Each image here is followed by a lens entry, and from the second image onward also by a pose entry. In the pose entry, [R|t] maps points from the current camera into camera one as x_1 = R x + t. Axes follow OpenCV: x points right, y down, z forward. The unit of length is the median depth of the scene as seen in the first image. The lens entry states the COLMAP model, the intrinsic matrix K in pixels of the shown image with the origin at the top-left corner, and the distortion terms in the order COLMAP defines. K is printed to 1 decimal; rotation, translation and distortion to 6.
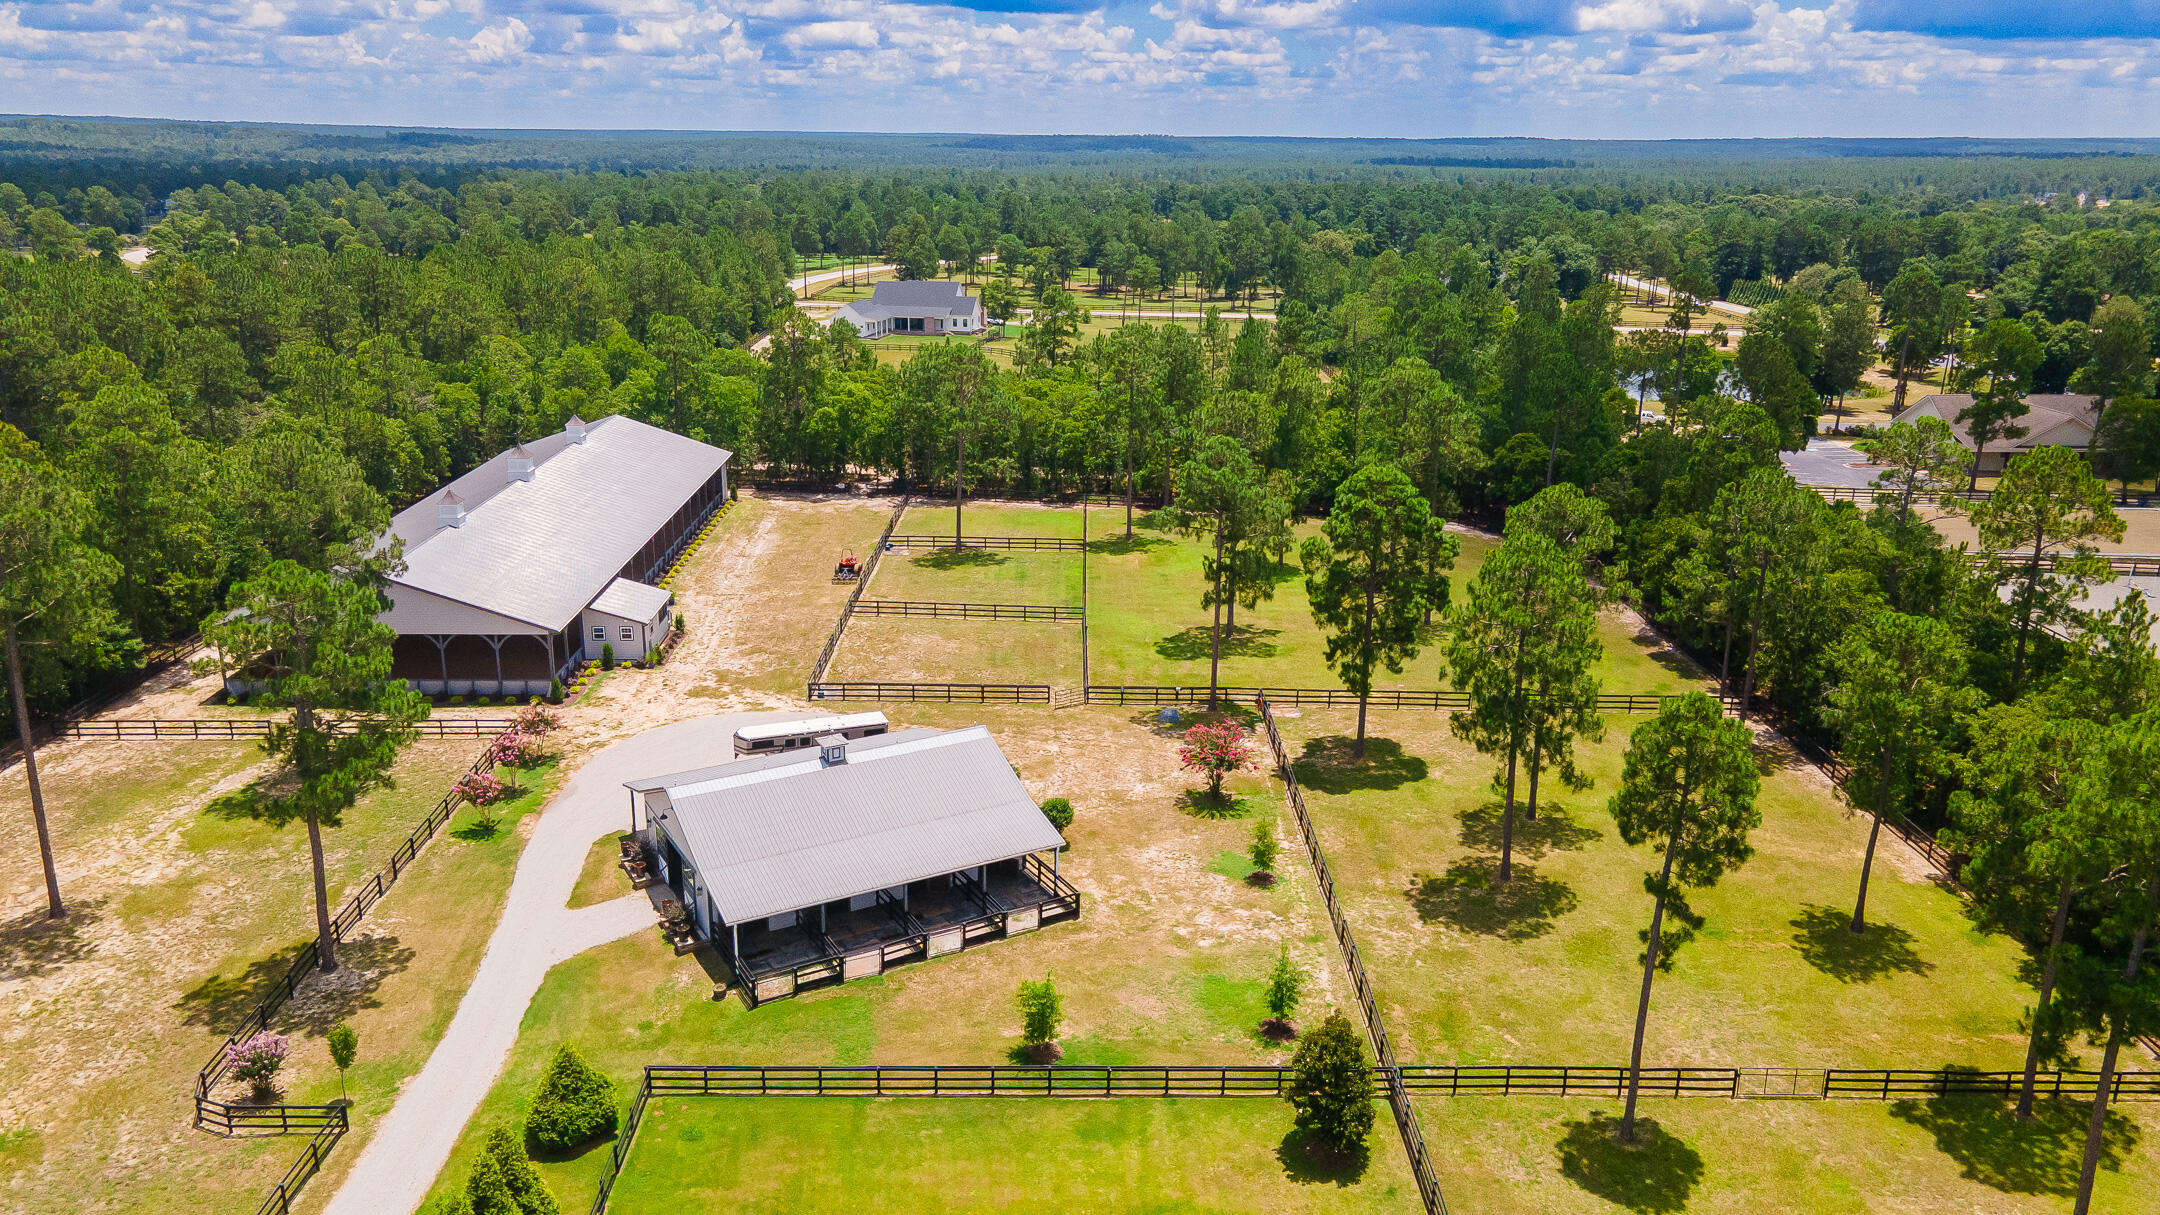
lens RADIAL K [[1580.3, 0, 1080.0], [0, 1580.3, 607.5], [0, 0, 1]] dist [0.076957, -0.001573]
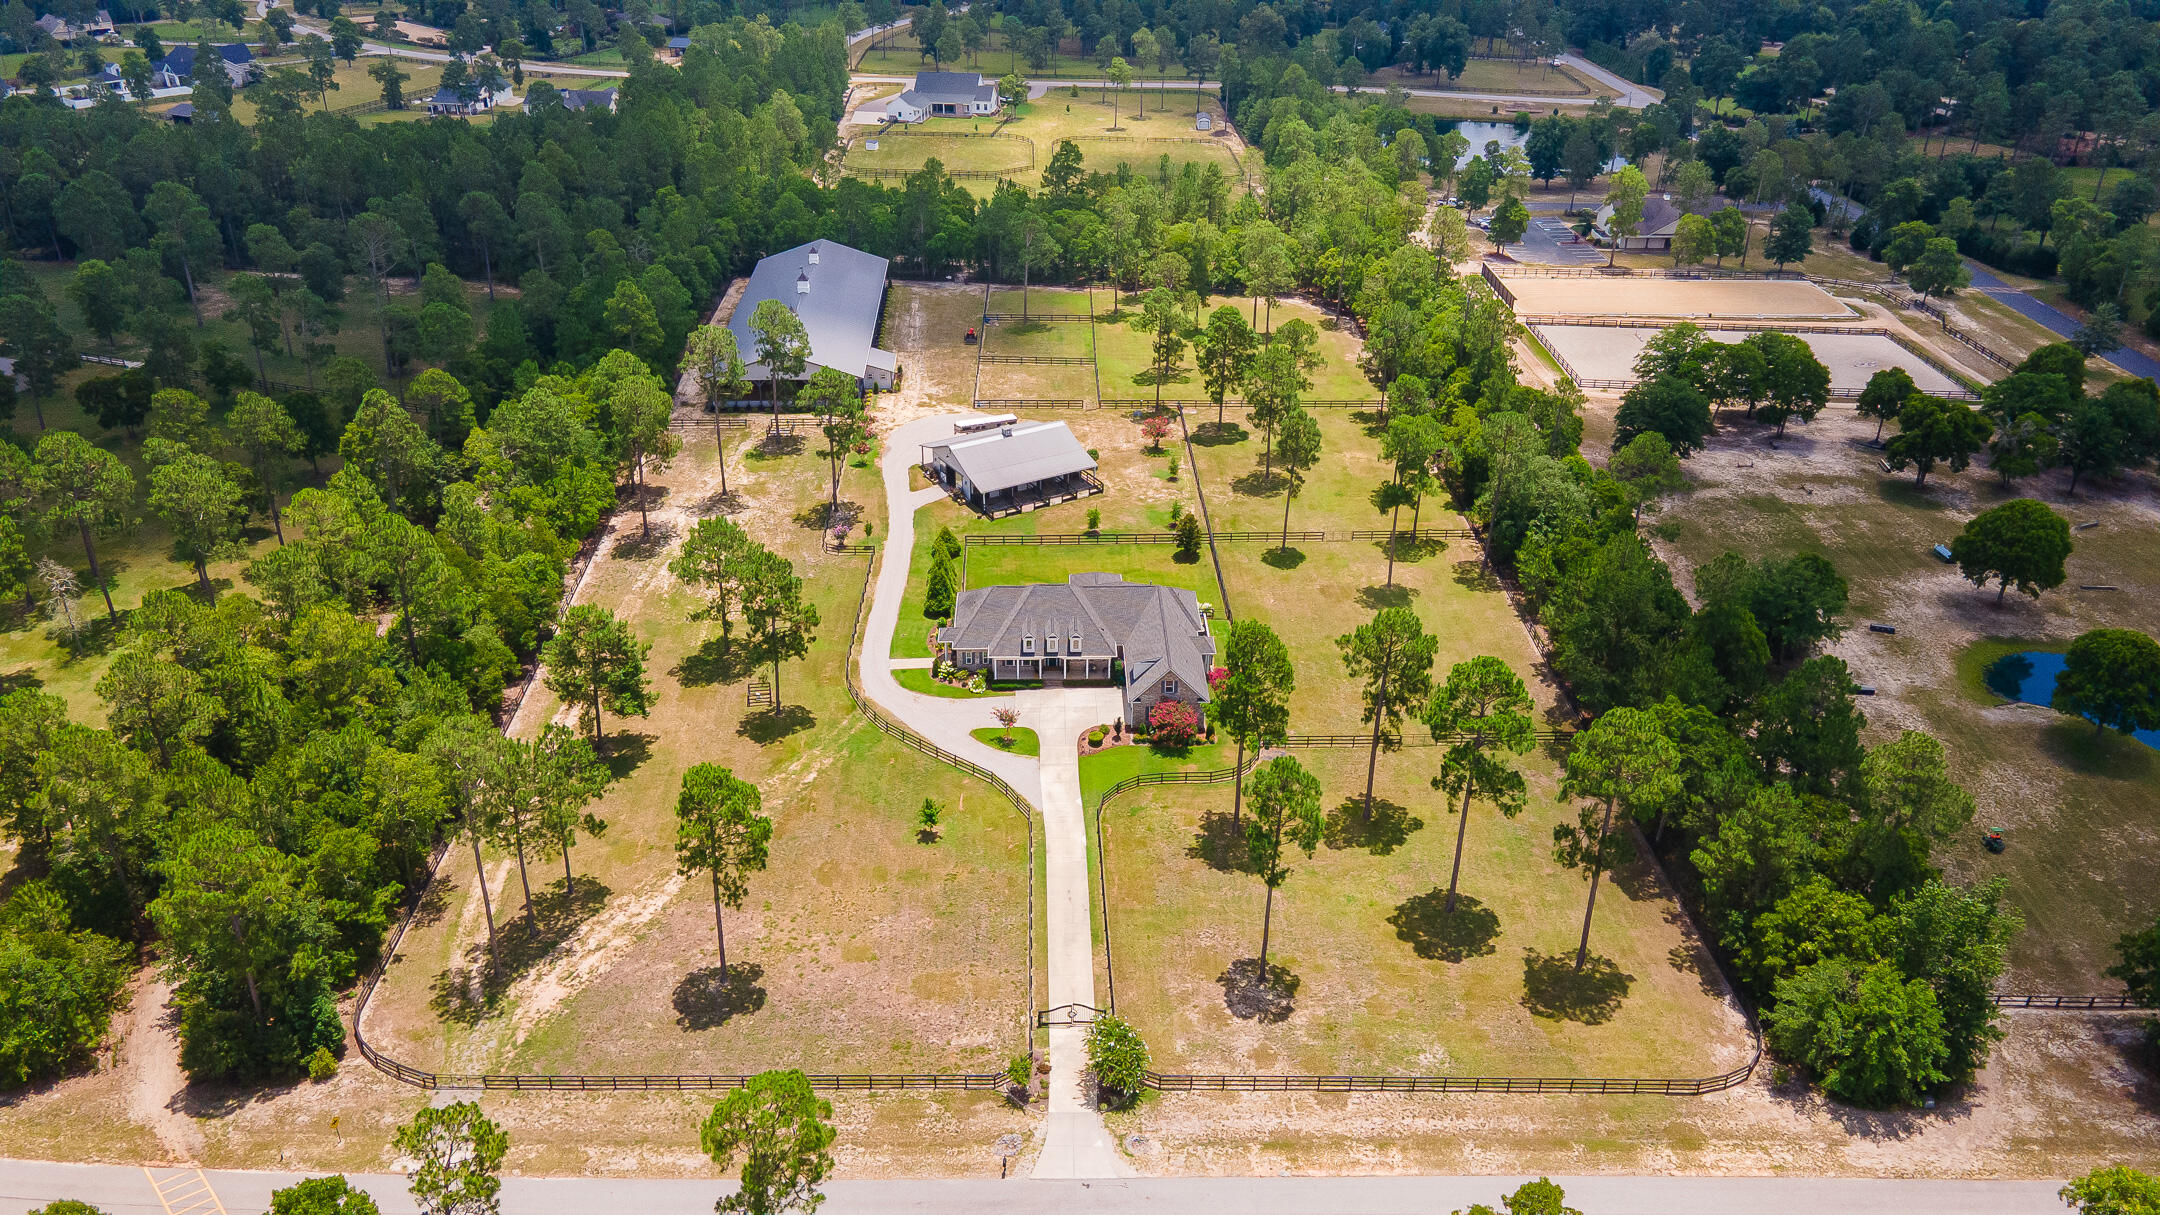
lens RADIAL K [[1580.3, 0, 1080.0], [0, 1580.3, 607.5], [0, 0, 1]] dist [0.076957, -0.001573]
pose [[0.999778, -0.013762, 0.015923, -0.072902], [0.010277, 0.979483, 0.201266, -0.129285], [-0.018367, -0.201057, 0.979407, -1.407268]]
